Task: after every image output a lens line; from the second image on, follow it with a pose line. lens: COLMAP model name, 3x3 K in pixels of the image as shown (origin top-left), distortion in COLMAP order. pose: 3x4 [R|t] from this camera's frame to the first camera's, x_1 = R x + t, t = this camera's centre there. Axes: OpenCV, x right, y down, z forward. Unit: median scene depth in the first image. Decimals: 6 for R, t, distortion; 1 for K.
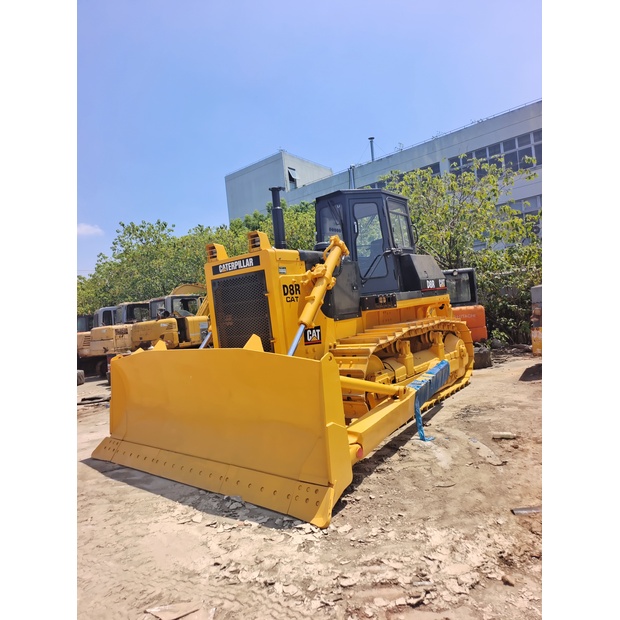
lens RADIAL K [[427.2, 0, 310.1], [0, 427.2, 310.2], [0, 0, 1]] dist [0.057775, -0.049565]
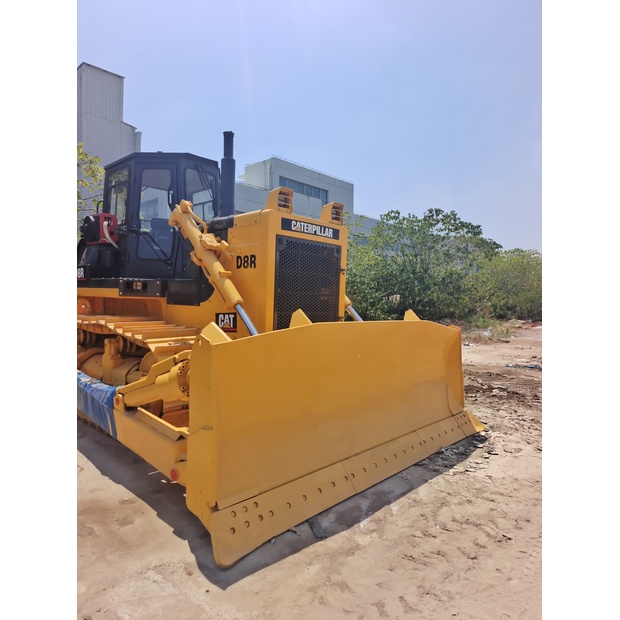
lens RADIAL K [[427.2, 0, 325.2], [0, 427.2, 305.8], [0, 0, 1]] dist [0.057775, -0.049565]
pose [[0.039605, 0.095959, 0.994597, -0.949652], [-0.026975, 0.995118, -0.094936, 0.119870], [-0.998851, -0.023069, 0.042000, 0.884432]]
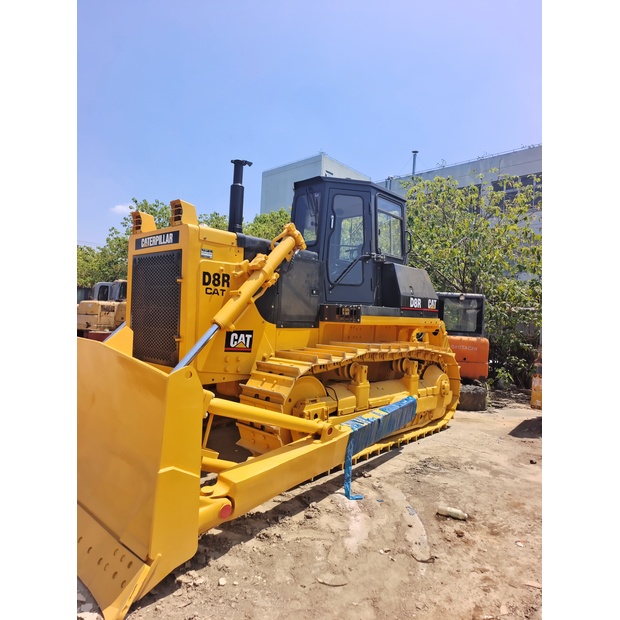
lens RADIAL K [[427.2, 0, 308.4], [0, 427.2, 309.6], [0, 0, 1]] dist [0.057775, -0.049565]
pose [[0.986684, 0.148193, -0.067039, 0.172508], [-0.149299, 0.988722, -0.011778, -0.008278], [0.064537, 0.021630, 0.997681, 0.198839]]
